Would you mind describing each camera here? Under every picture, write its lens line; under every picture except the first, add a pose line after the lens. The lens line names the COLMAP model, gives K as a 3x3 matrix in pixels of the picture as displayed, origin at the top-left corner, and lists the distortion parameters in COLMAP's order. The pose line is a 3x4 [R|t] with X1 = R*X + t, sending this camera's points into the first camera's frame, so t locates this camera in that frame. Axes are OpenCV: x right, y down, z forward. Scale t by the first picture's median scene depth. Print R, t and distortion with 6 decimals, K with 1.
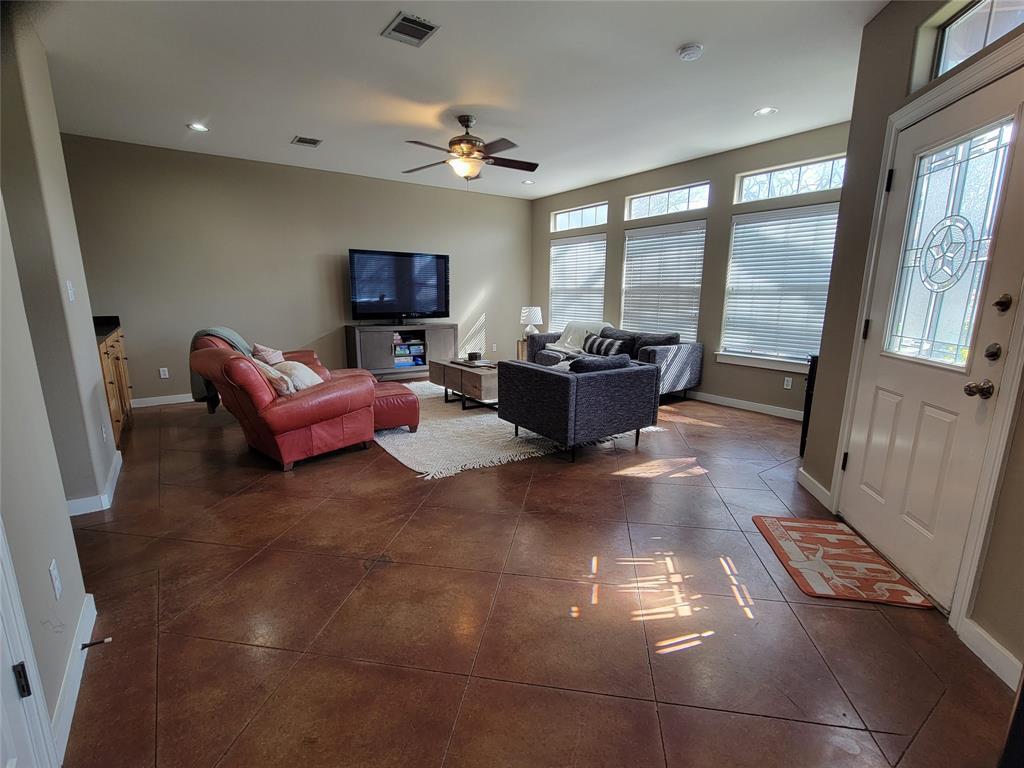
lens RADIAL K [[482.4, 0, 510.3], [0, 482.4, 387.8], [0, 0, 1]] dist [0.000273, -0.000045]
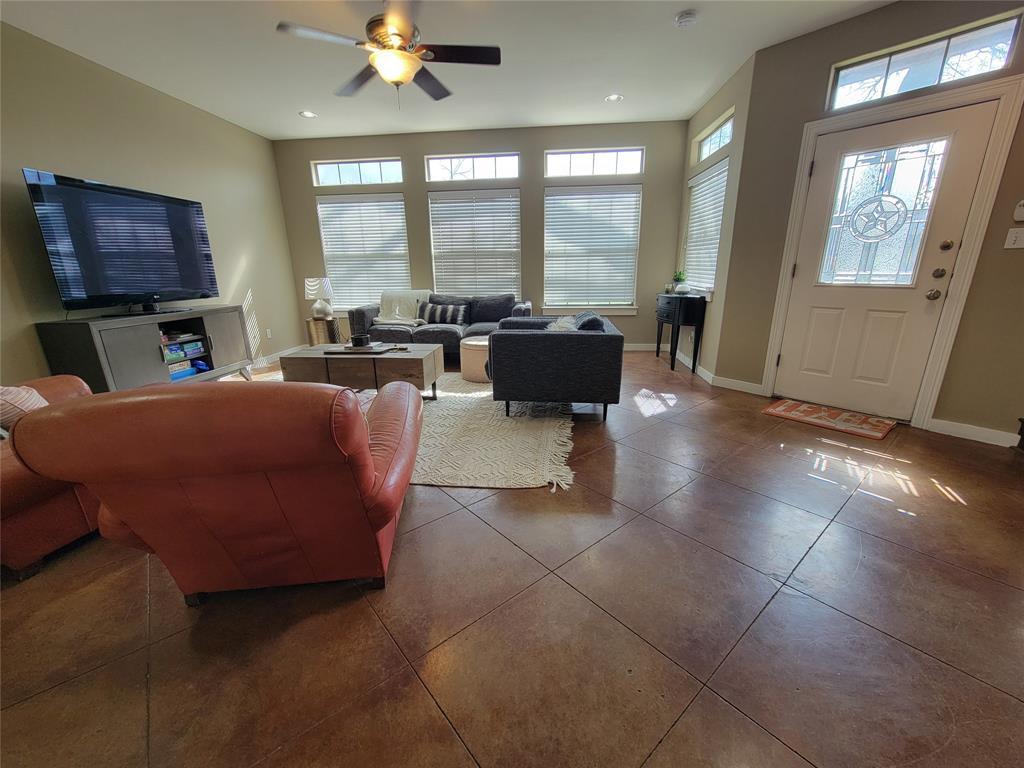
lens RADIAL K [[419.8, 0, 513.3], [0, 419.8, 392.5], [0, 0, 1]] dist [-0.002497, 0.000063]
pose [[0.649203, -0.234683, 0.723504, -0.408817], [0.166239, 0.971992, 0.166119, -0.053179], [-0.742226, 0.012430, 0.670034, 0.358522]]
